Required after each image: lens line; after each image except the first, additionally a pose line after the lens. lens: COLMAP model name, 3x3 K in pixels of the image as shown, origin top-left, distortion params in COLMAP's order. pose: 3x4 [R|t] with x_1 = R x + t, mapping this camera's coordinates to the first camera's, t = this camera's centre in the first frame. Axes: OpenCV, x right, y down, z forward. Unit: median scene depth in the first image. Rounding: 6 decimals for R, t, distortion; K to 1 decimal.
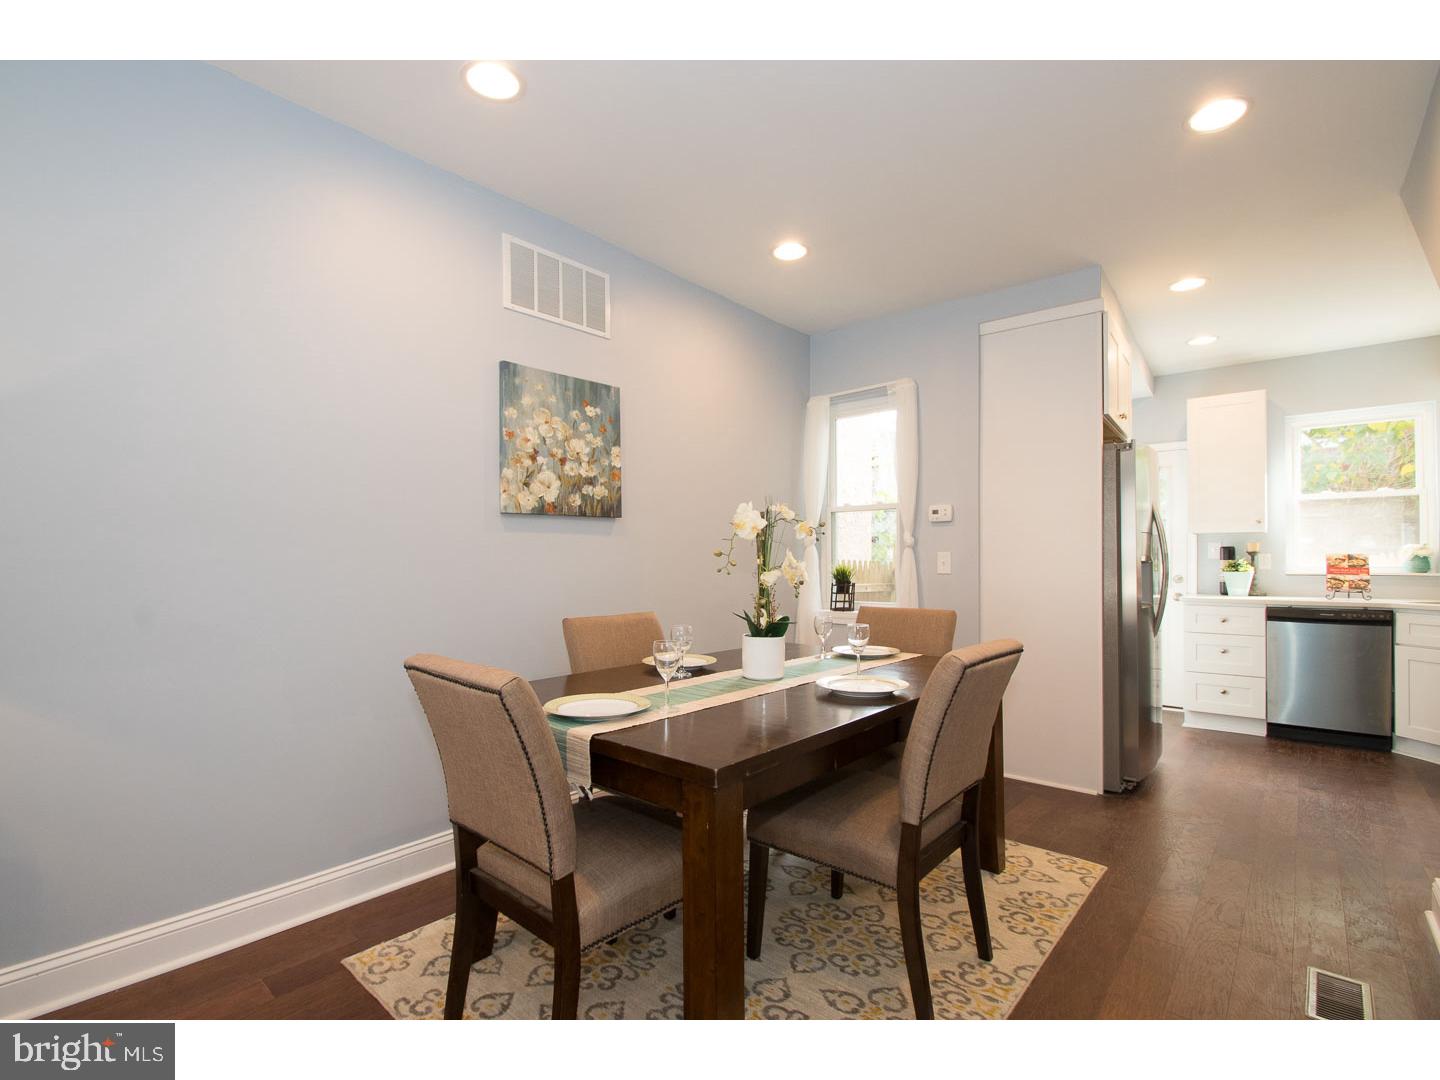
lens RADIAL K [[676.5, 0, 727.0], [0, 676.5, 553.2], [0, 0, 1]] dist [0.014846, -0.018004]
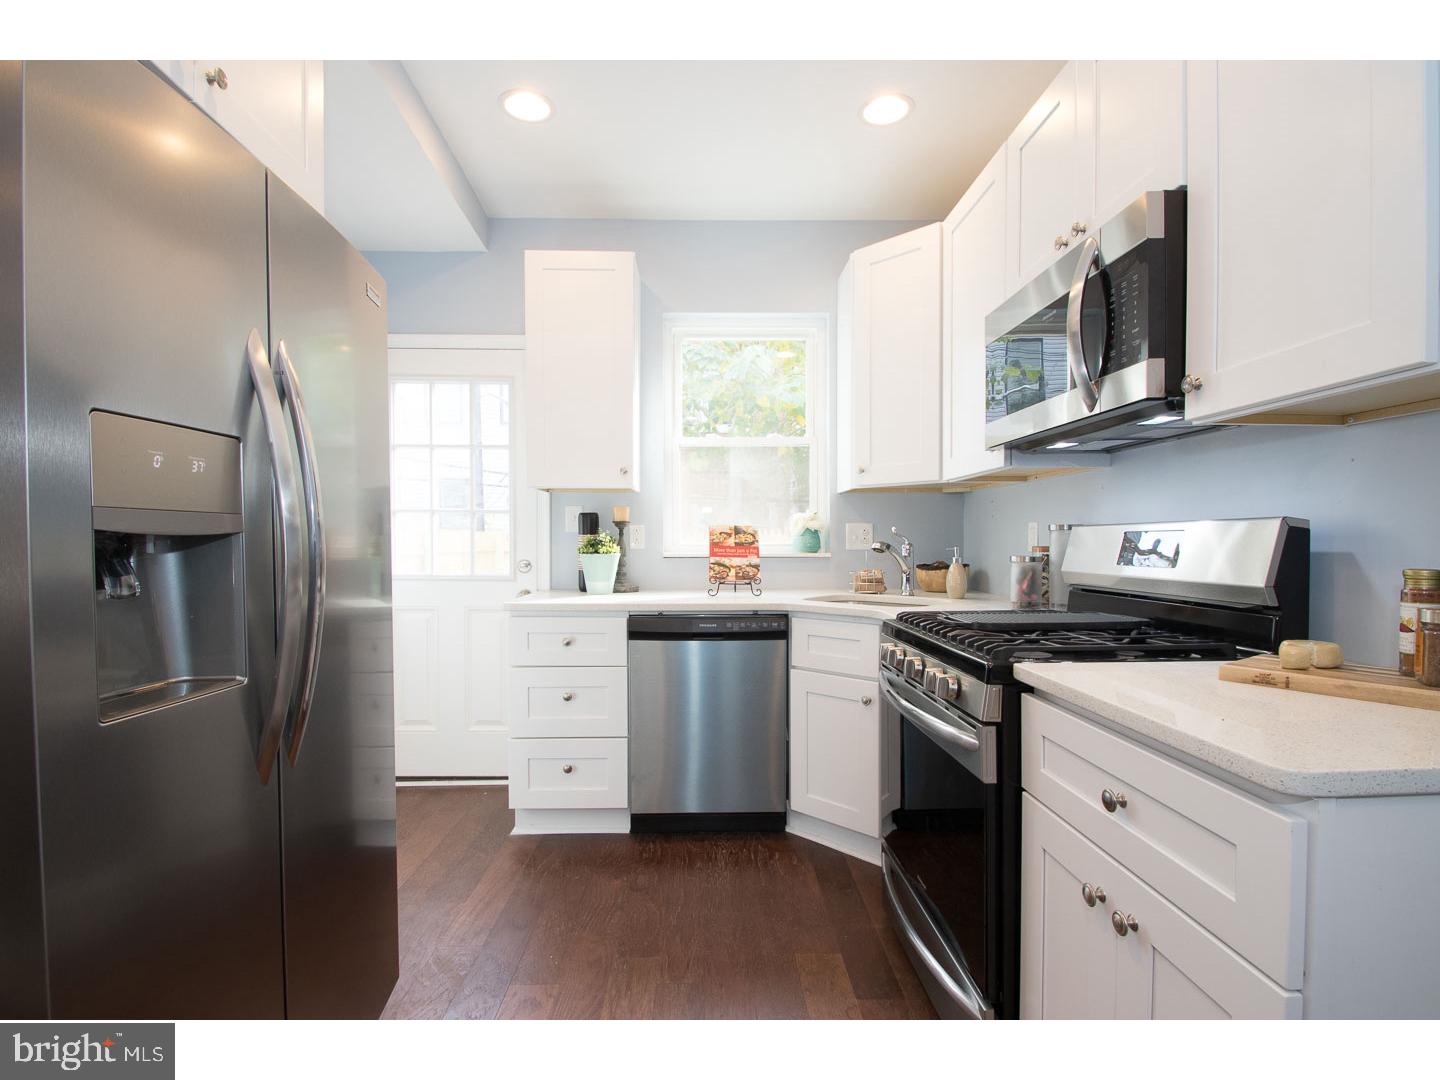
lens RADIAL K [[676.5, 0, 727.0], [0, 676.5, 553.2], [0, 0, 1]] dist [0.014846, -0.018004]
pose [[0.741983, -0.015815, 0.670232, 0.676982], [-0.007085, 0.999481, 0.031427, 0.010645], [-0.670381, -0.028067, 0.741486, 0.741689]]
